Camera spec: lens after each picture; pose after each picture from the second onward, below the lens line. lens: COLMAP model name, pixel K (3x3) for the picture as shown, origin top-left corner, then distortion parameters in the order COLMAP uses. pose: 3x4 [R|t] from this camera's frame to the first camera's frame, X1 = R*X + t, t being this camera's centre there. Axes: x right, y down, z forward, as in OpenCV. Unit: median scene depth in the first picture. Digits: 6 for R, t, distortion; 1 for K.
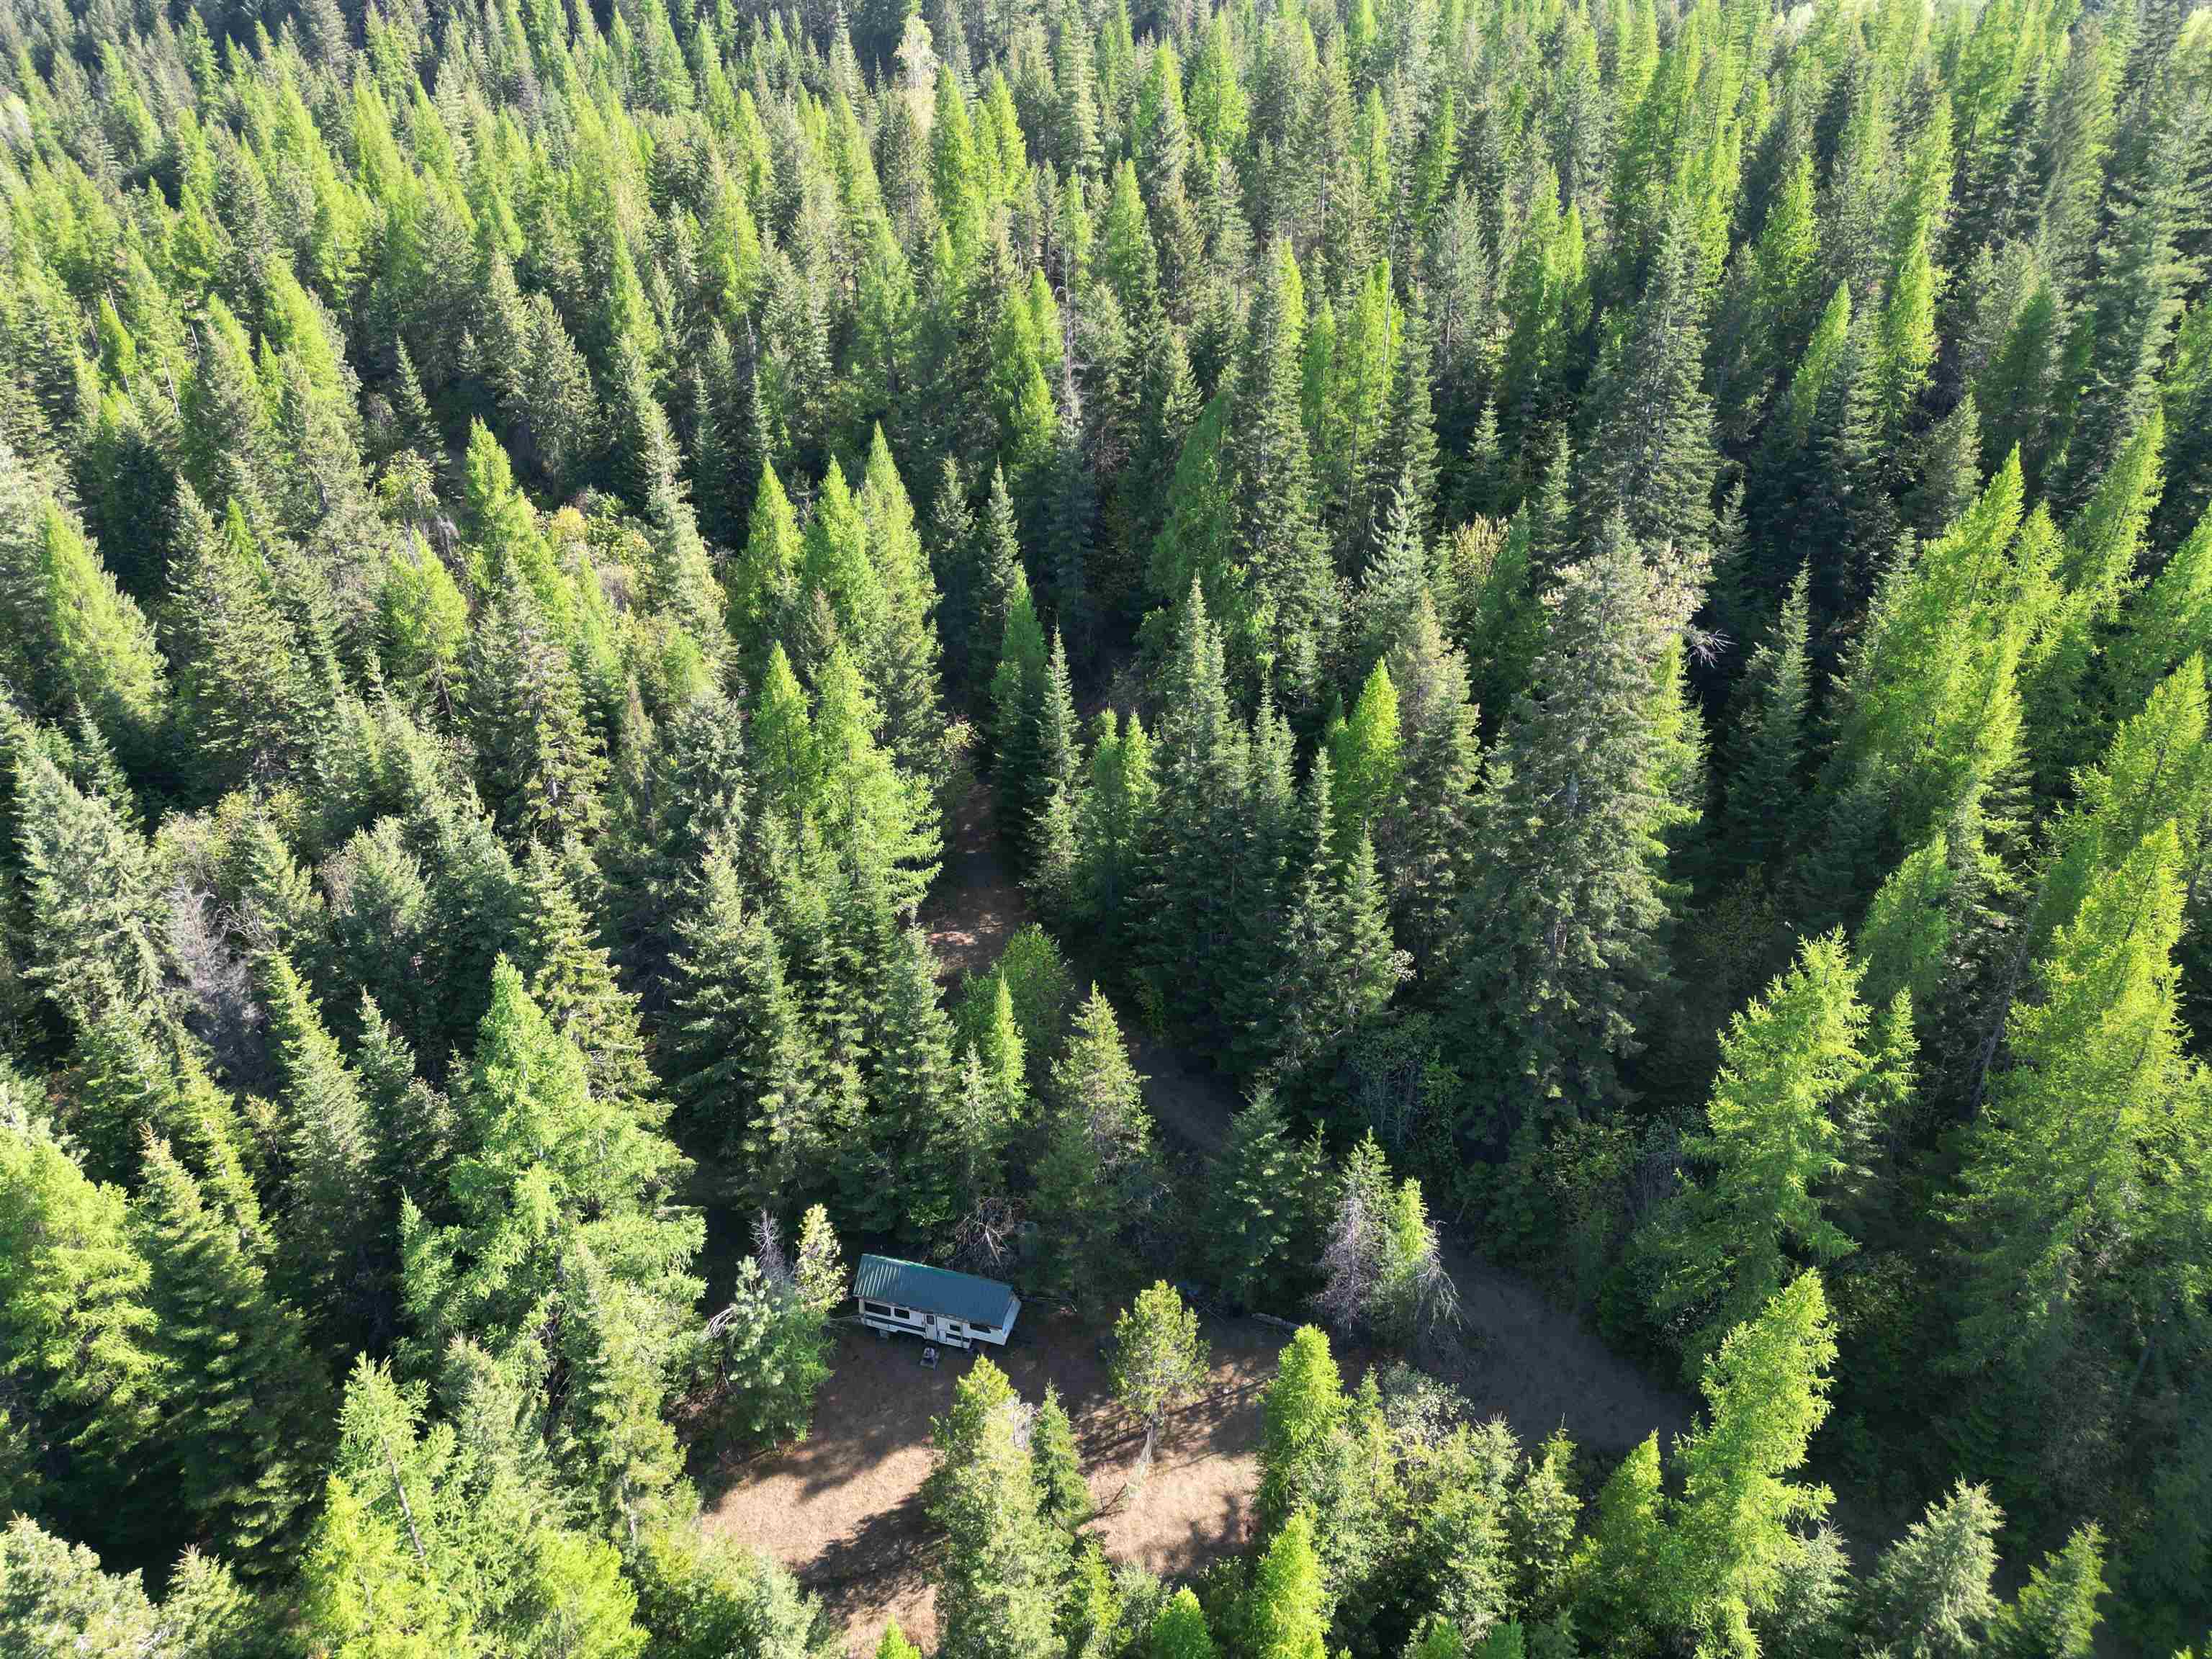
lens RADIAL K [[1547.5, 0, 1098.0], [0, 1547.5, 824.7], [0, 0, 1]] dist [0.081705, -0.080743]
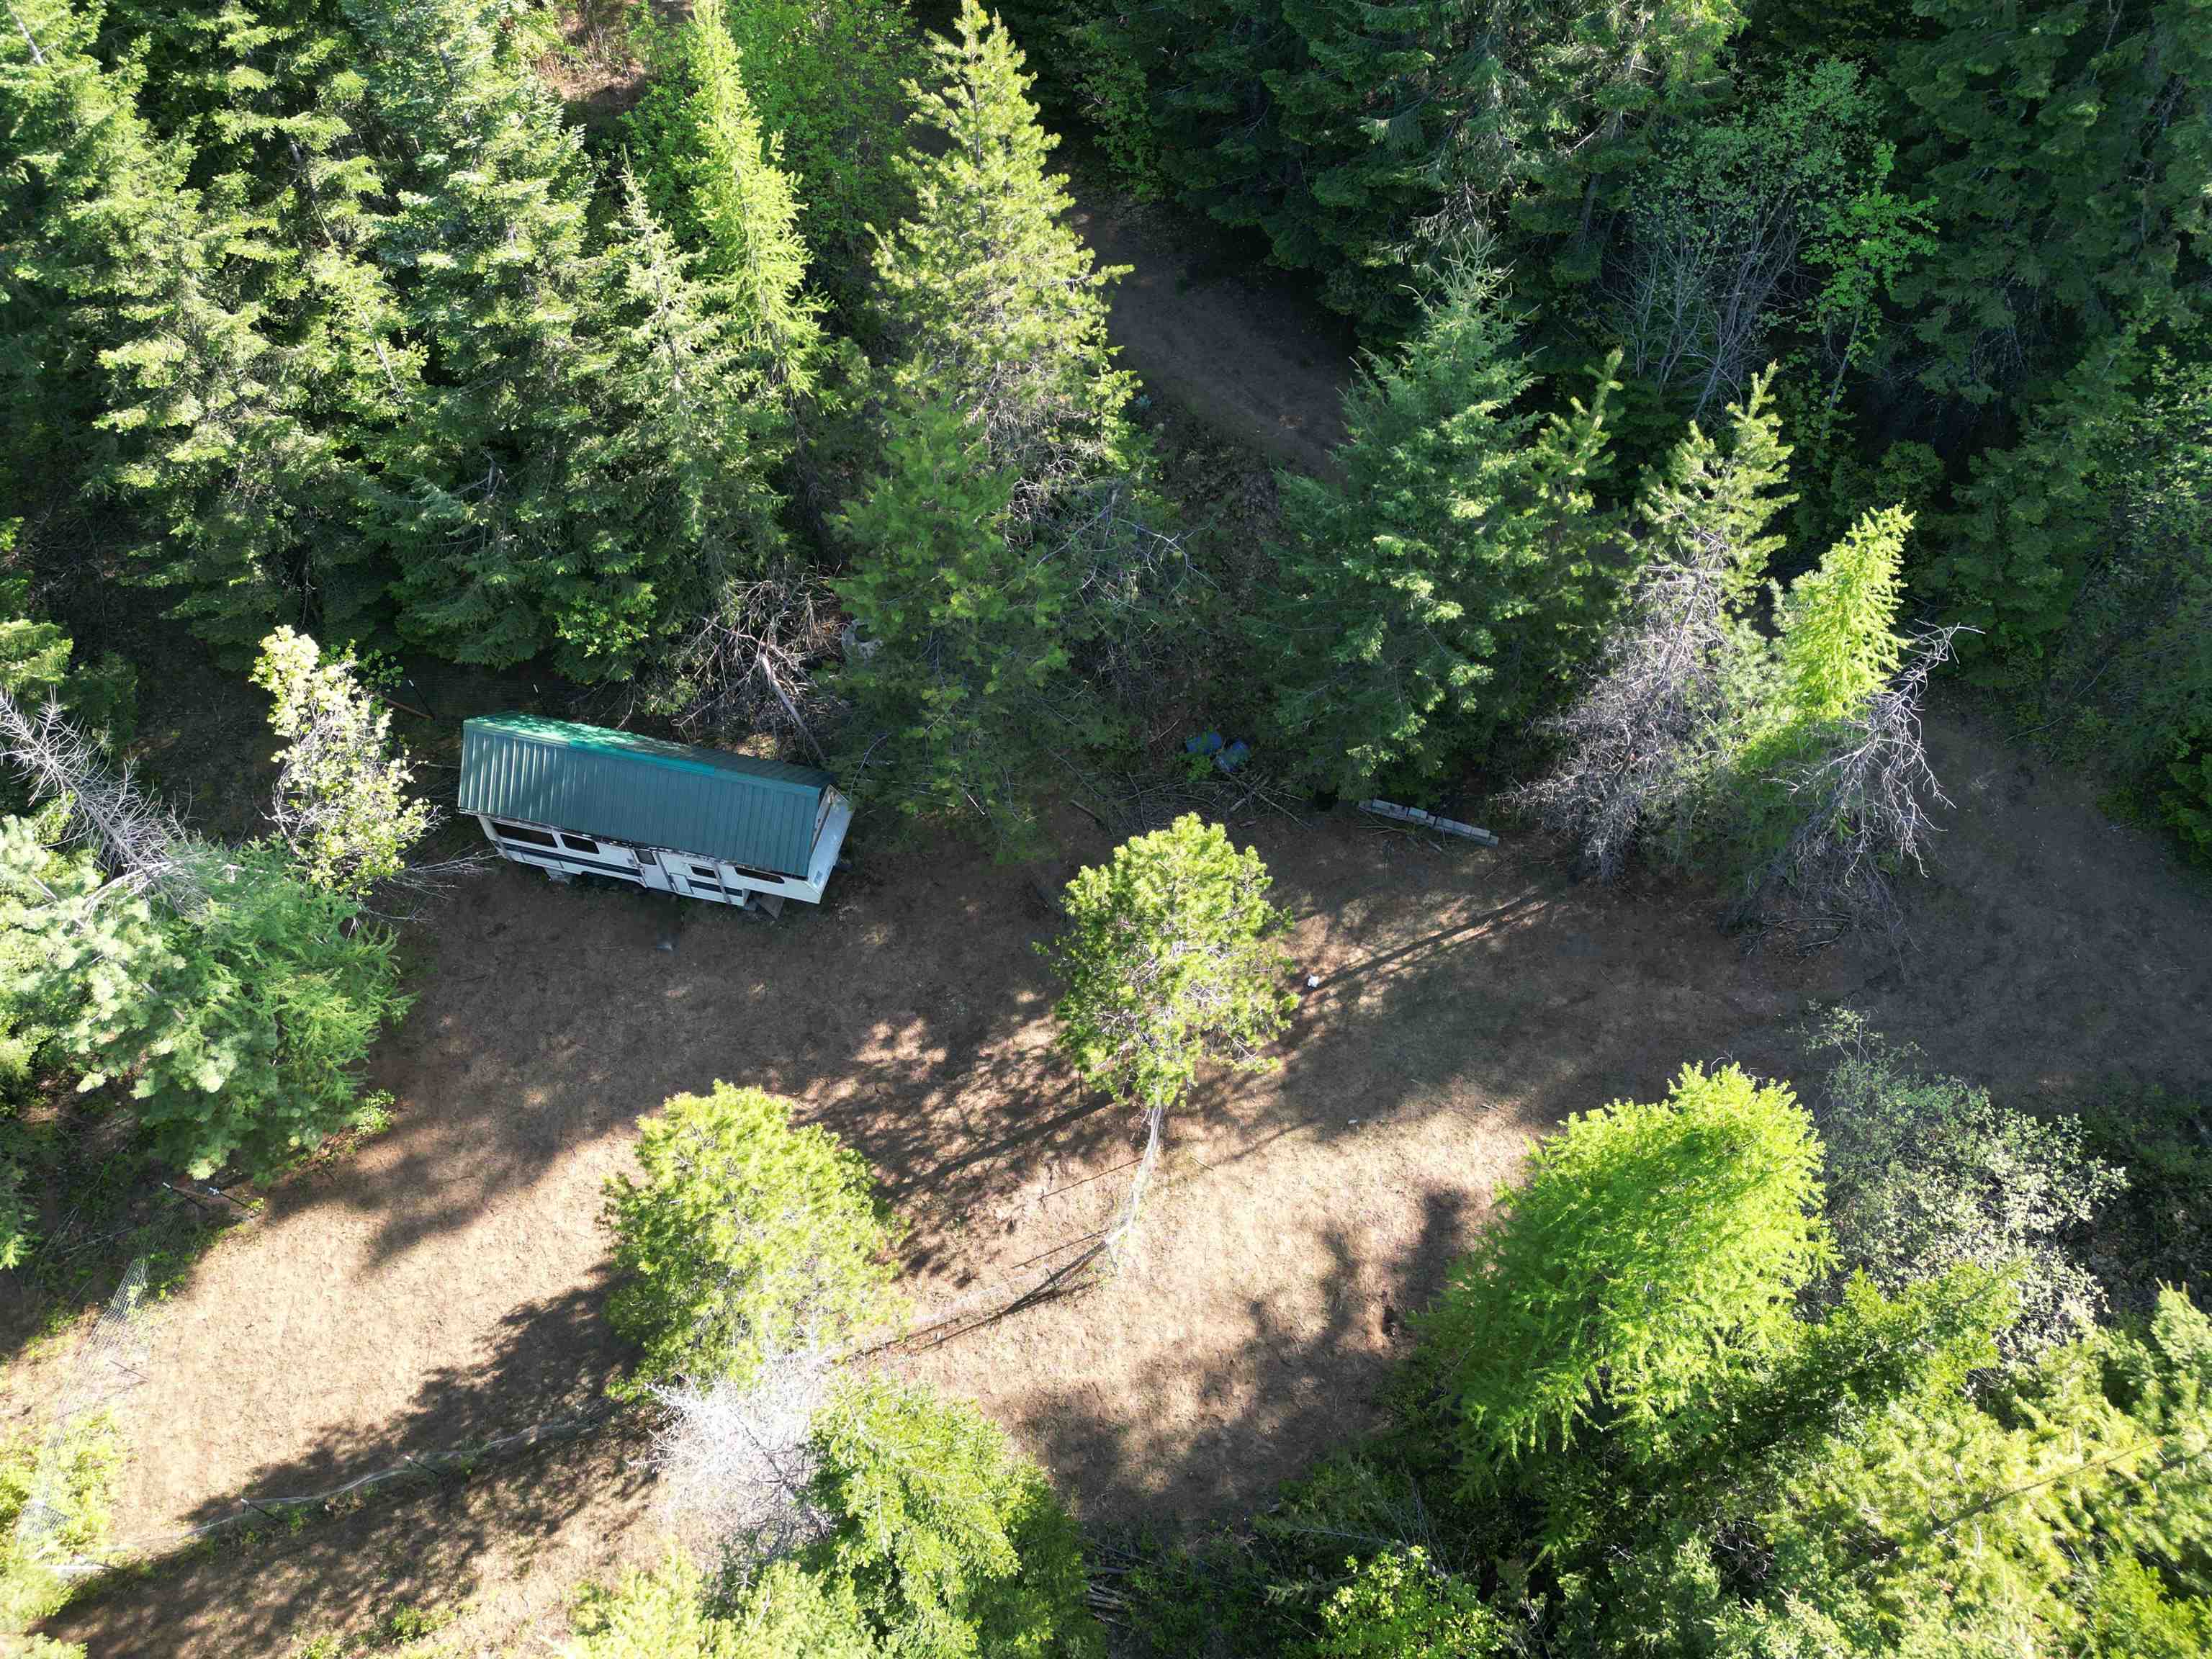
lens RADIAL K [[1523.1, 0, 1093.8], [0, 1523.1, 816.9], [0, 0, 1]] dist [0.076461, -0.075027]
pose [[0.998539, -0.044019, 0.031346, 0.006356], [0.025301, 0.893376, 0.448596, 0.111476], [-0.047750, -0.447148, 0.893185, 0.590014]]
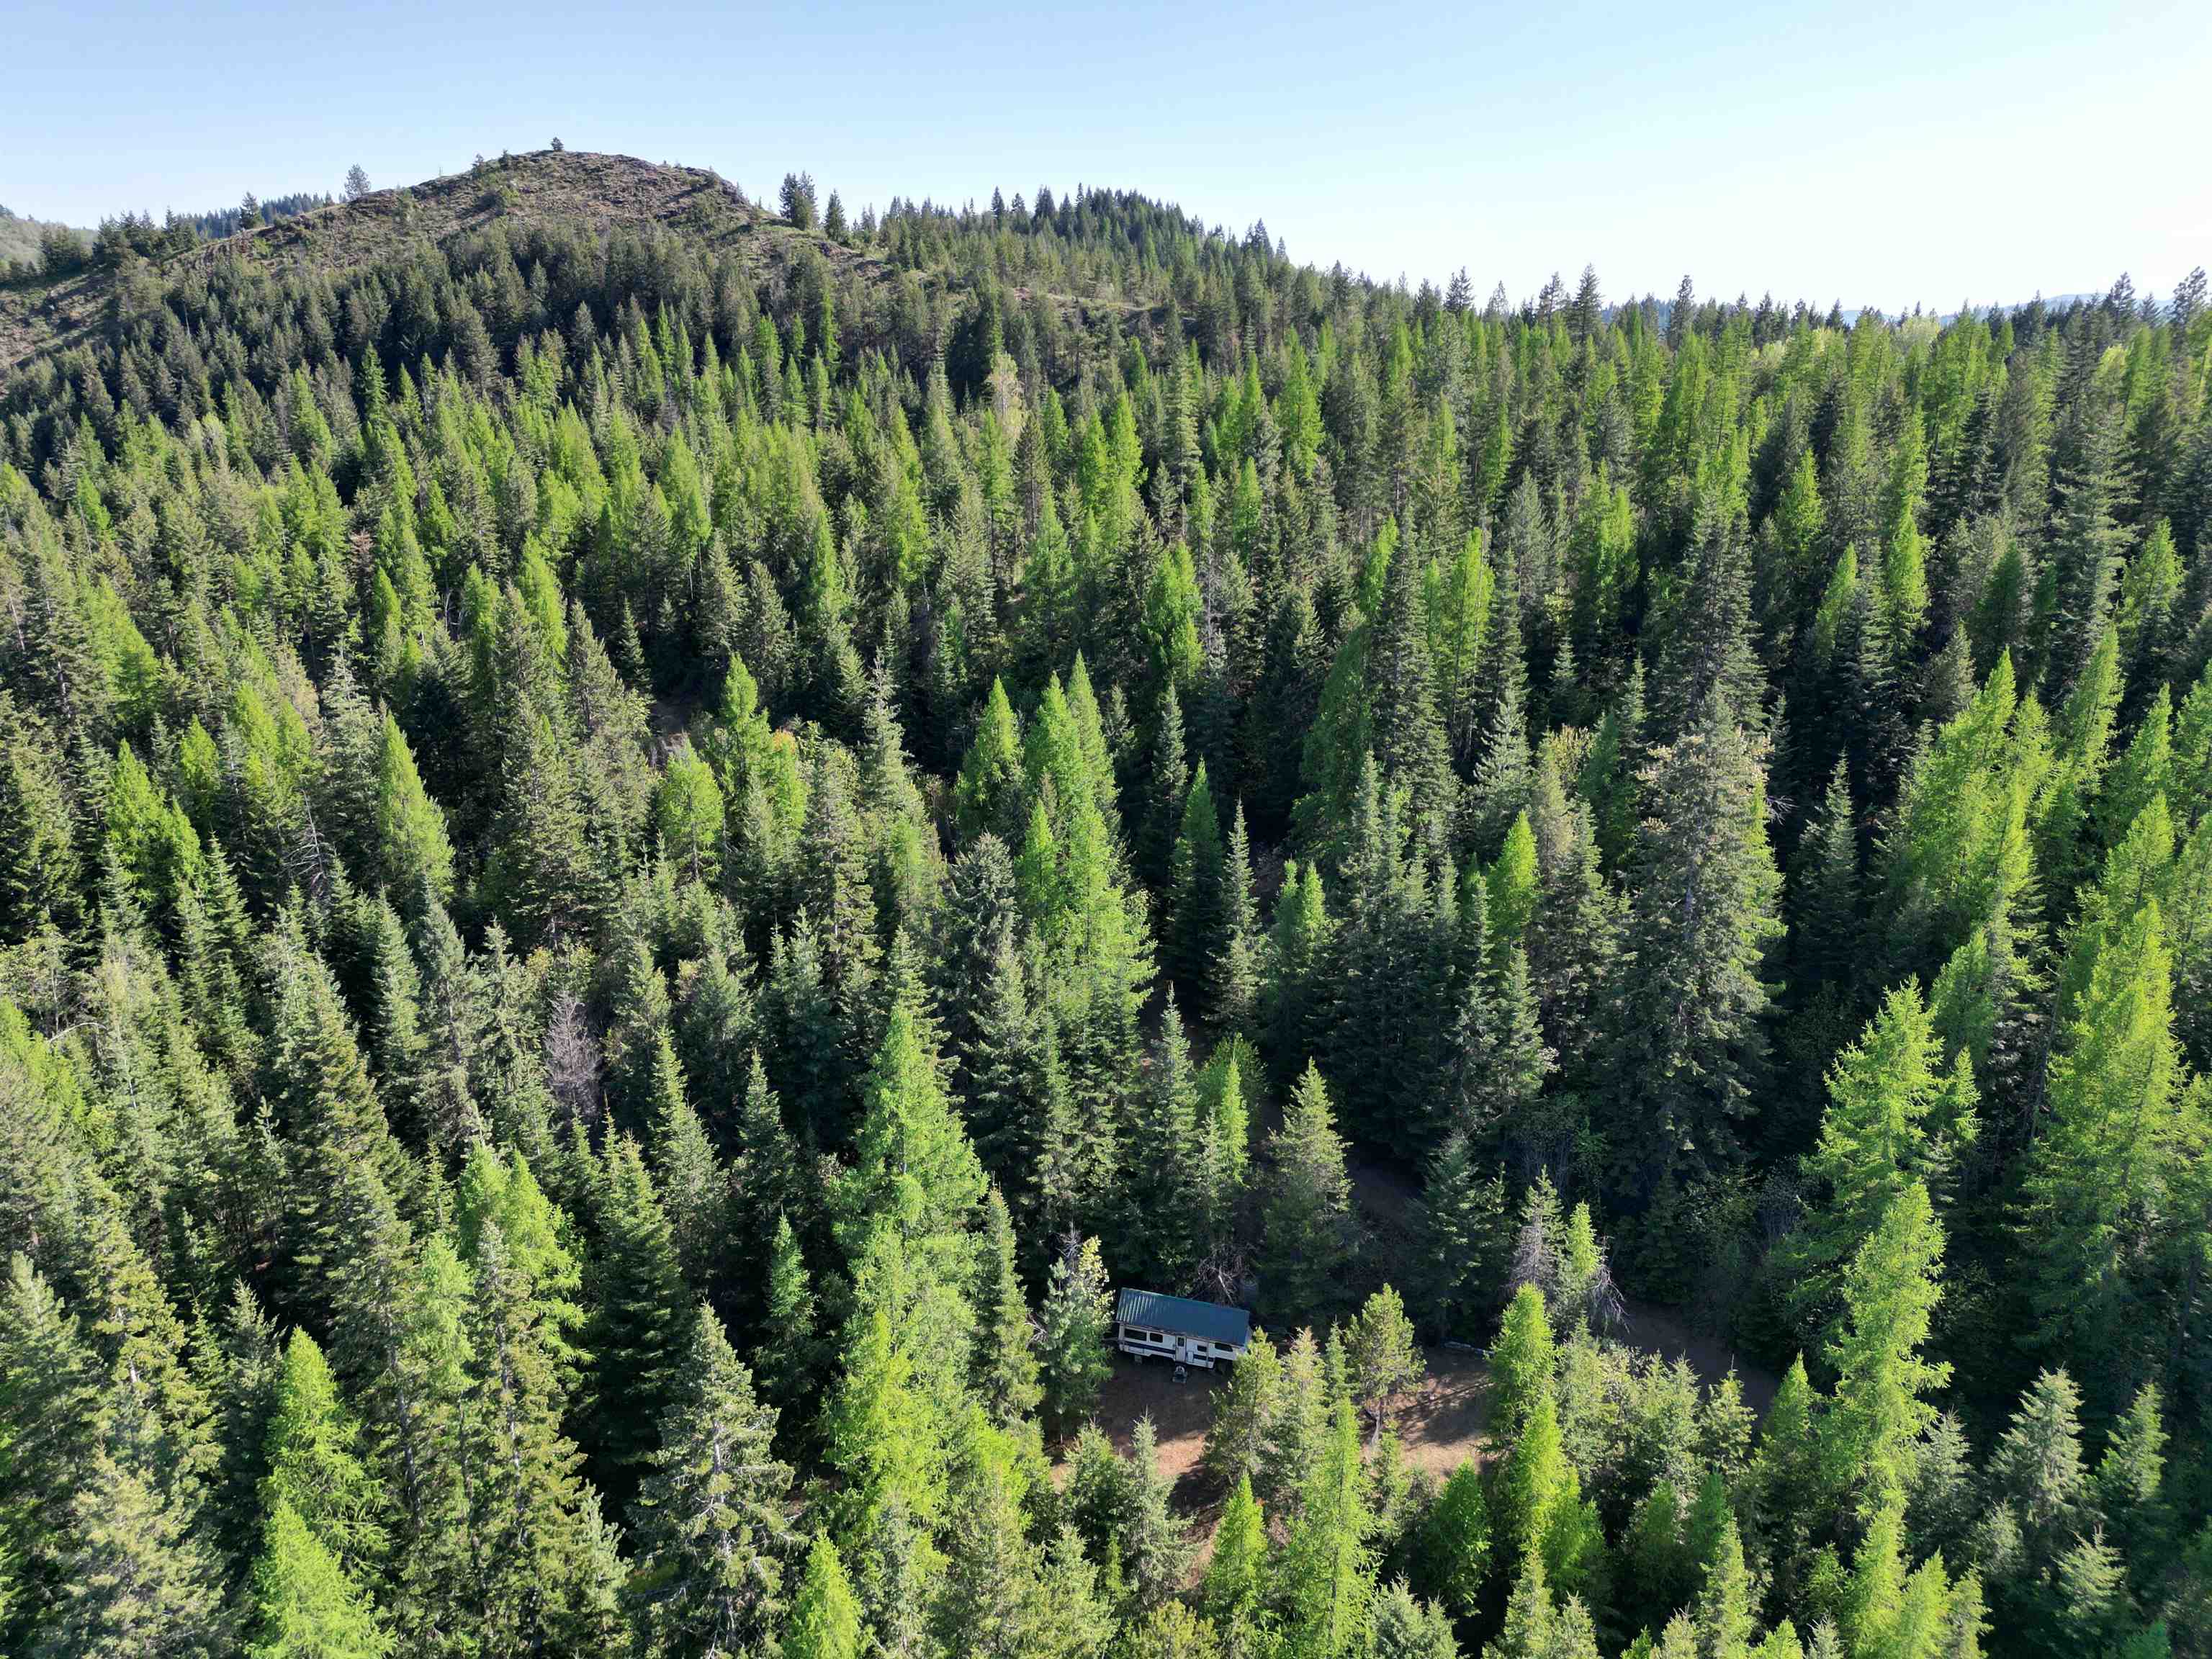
lens RADIAL K [[1547.5, 0, 1098.0], [0, 1547.5, 824.7], [0, 0, 1]] dist [0.081705, -0.080743]
pose [[0.999998, 0.001943, -0.000717, -0.165627], [-0.002041, 0.983651, -0.180074, 0.135828], [0.000355, 0.180075, 0.983653, -0.254519]]
